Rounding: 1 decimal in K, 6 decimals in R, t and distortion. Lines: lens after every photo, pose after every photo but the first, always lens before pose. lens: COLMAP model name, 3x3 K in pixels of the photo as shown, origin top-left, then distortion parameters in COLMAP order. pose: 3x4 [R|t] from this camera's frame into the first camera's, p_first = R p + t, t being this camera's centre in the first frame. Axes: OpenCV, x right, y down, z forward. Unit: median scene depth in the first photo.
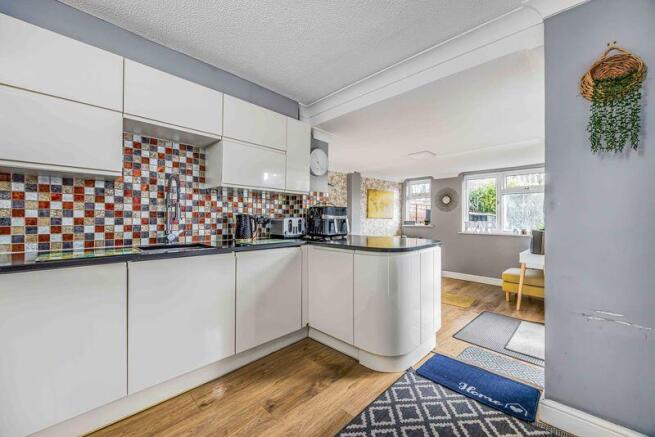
lens RADIAL K [[254.5, 0, 329.7], [0, 254.5, 218.5], [0, 0, 1]] dist [-0.000819, -0.000159]
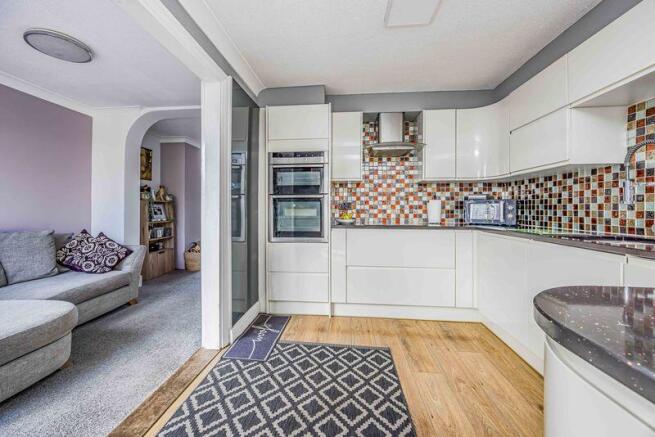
lens RADIAL K [[263.7, 0, 326.4], [0, 263.7, 209.2], [0, 0, 1]] dist [-0.000469, -0.000066]
pose [[-0.768335, -0.003621, -0.640038, 0.438714], [-0.003315, 0.999993, -0.001678, 0.019077], [0.640039, 0.000832, -0.768342, 0.771282]]
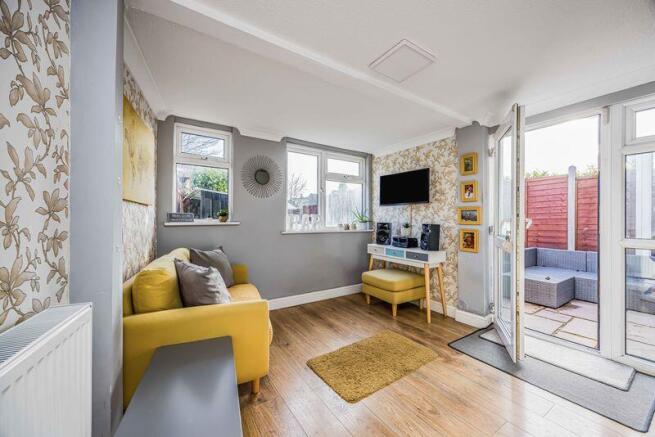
lens RADIAL K [[254.5, 0, 329.7], [0, 254.5, 218.5], [0, 0, 1]] dist [-0.000819, -0.000159]
pose [[0.200367, -0.004115, 0.979712, -0.155625], [-0.005378, 0.999971, 0.005300, 0.036649], [-0.979706, -0.006330, 0.200340, 1.637876]]
